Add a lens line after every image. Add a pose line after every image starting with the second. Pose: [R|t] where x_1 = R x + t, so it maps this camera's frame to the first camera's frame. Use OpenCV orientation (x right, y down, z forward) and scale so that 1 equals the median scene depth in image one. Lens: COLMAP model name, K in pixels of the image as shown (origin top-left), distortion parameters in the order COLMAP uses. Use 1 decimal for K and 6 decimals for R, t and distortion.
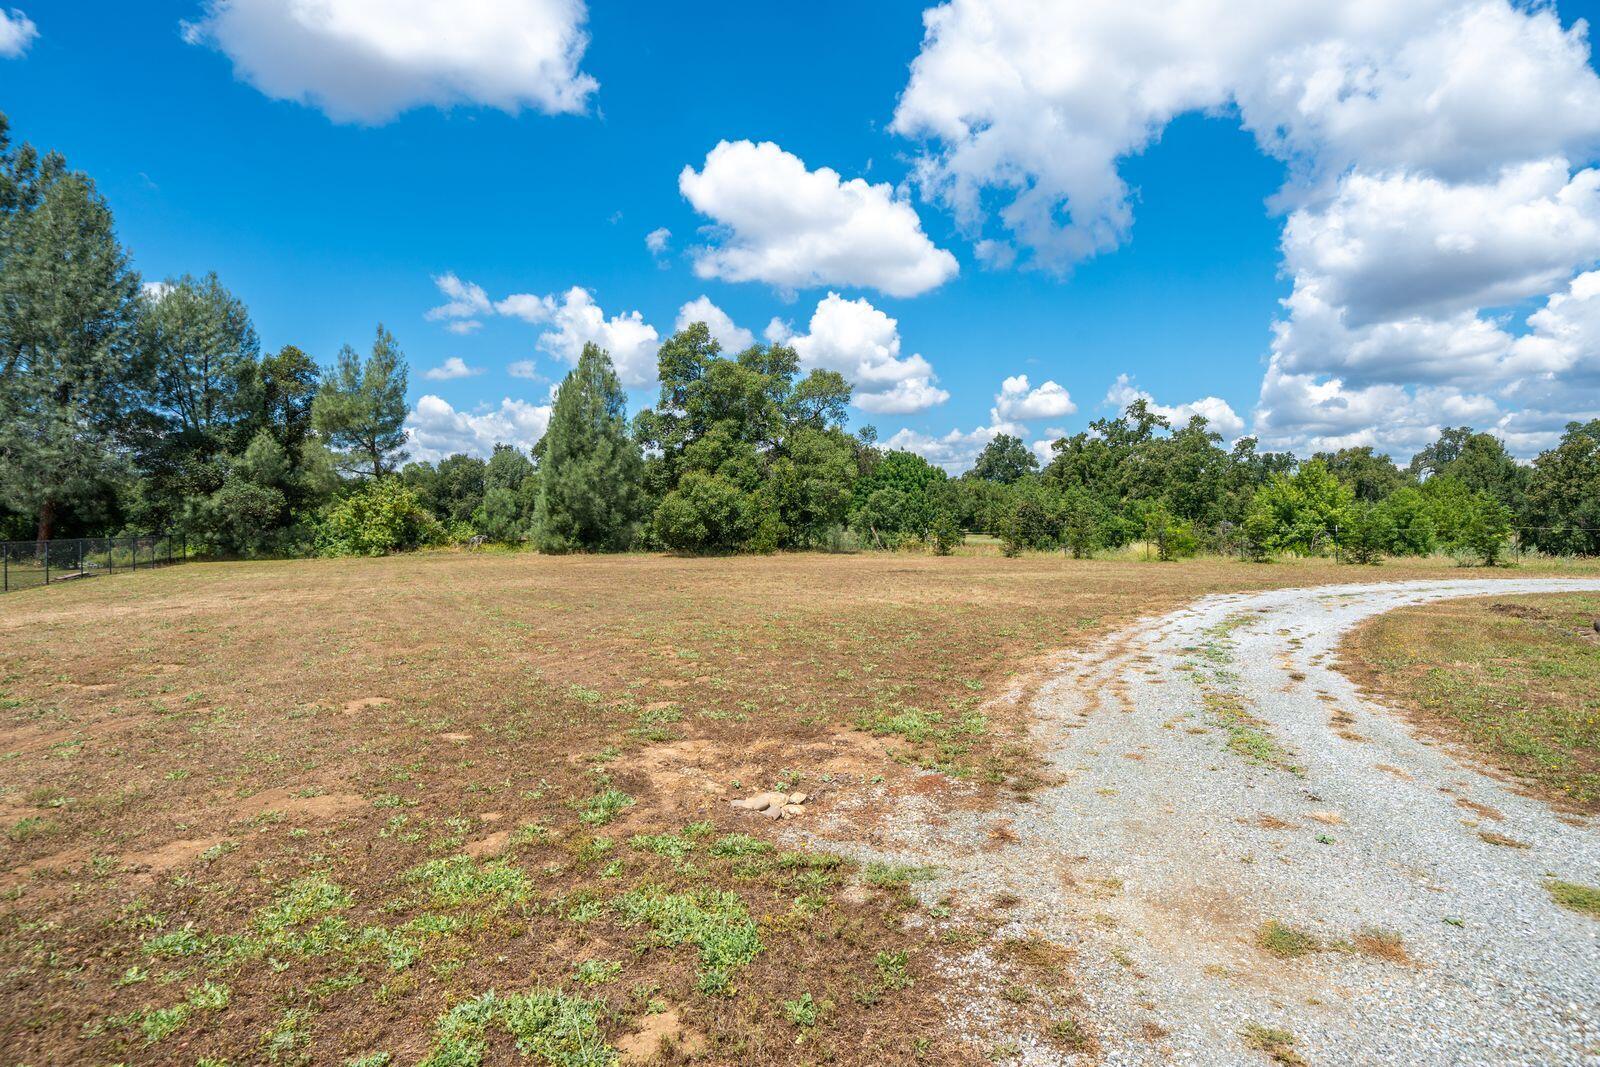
lens RADIAL K [[905.8, 0, 795.3], [0, 905.8, 530.4], [0, 0, 1]] dist [-0.025013, -0.000672]
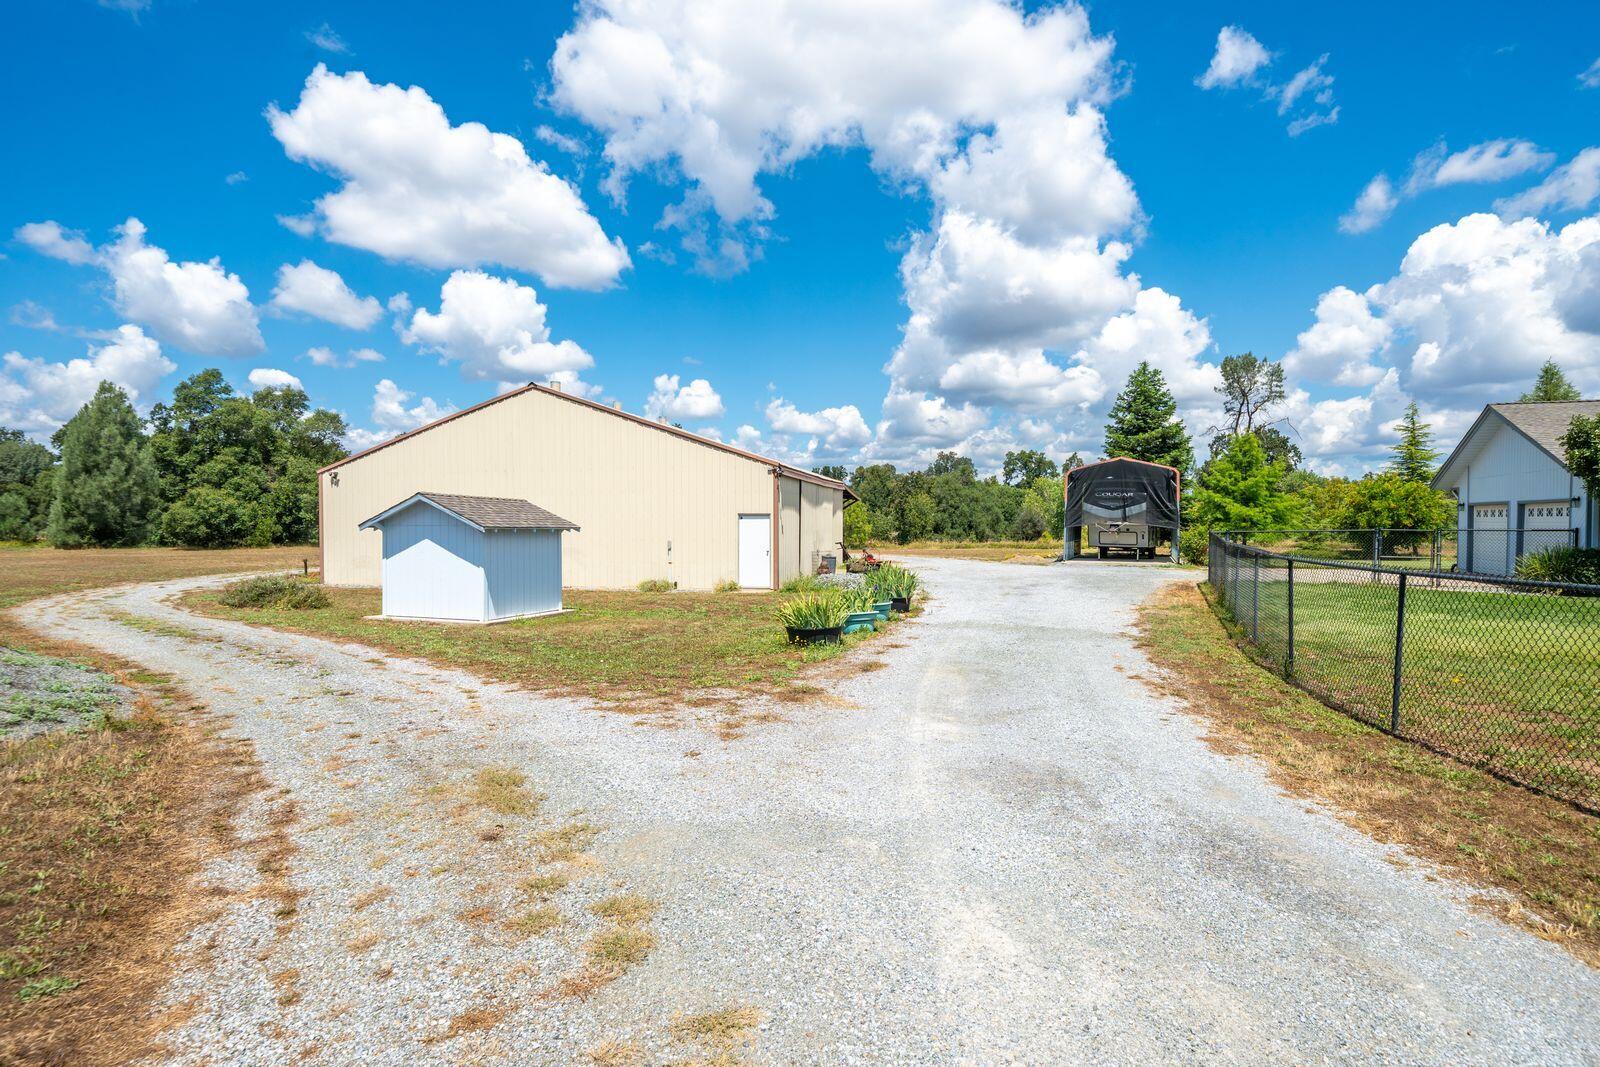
lens RADIAL K [[917.3, 0, 850.5], [0, 917.3, 530.8], [0, 0, 1]] dist [-0.001008, 0.001019]
pose [[0.908433, 0.001655, 0.418028, 0.183972], [-0.002385, 0.999996, 0.001226, -0.003120], [-0.418024, -0.002111, 0.908433, -0.604318]]
